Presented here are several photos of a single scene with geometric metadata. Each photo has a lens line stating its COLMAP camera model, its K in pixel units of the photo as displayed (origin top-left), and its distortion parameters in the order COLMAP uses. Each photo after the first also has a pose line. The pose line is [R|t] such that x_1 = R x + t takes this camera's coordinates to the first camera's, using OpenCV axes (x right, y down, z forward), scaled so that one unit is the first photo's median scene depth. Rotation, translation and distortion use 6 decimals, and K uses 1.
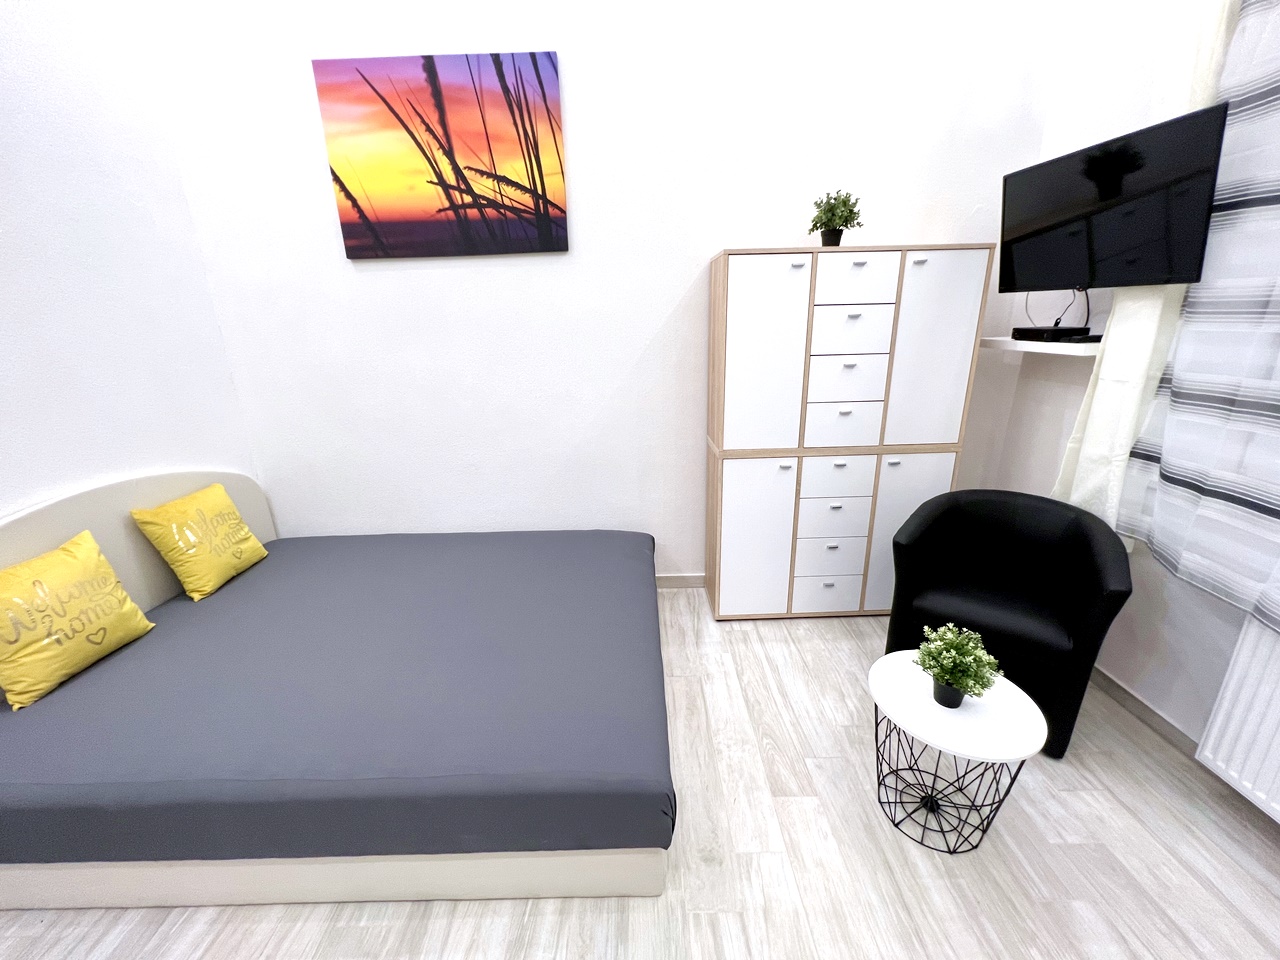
lens RADIAL K [[512.0, 0, 636.1], [0, 512.0, 478.2], [0, 0, 1]] dist [-0.002270, 0.000622]
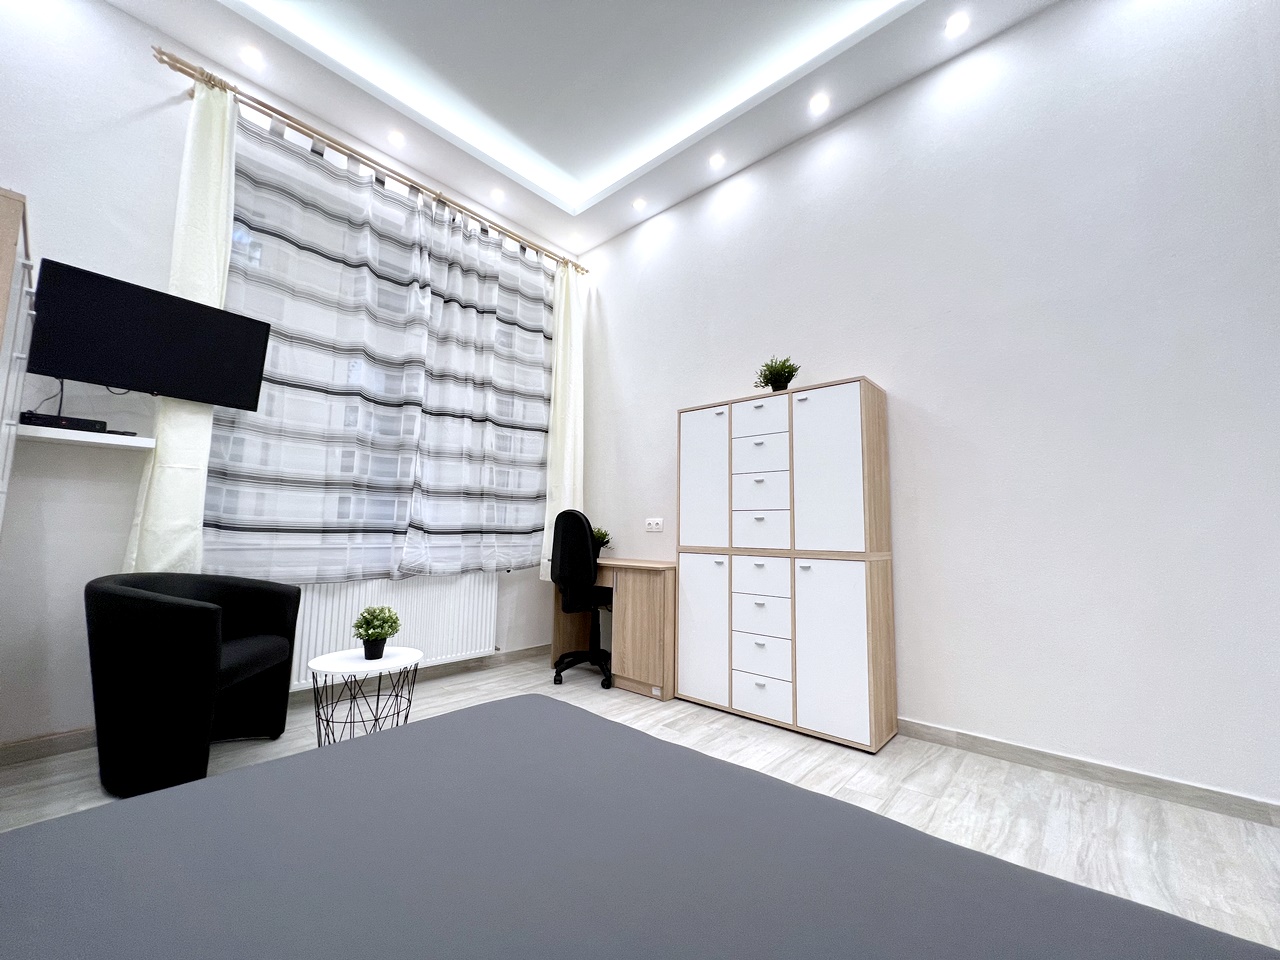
lens RADIAL K [[512.0, 0, 636.1], [0, 512.0, 478.2], [0, 0, 1]] dist [-0.002270, 0.000622]
pose [[-0.739184, 0.084708, 0.668156, -0.650777], [0.202036, 0.974259, 0.099999, -0.047976], [-0.642486, 0.208909, -0.737271, 0.969750]]
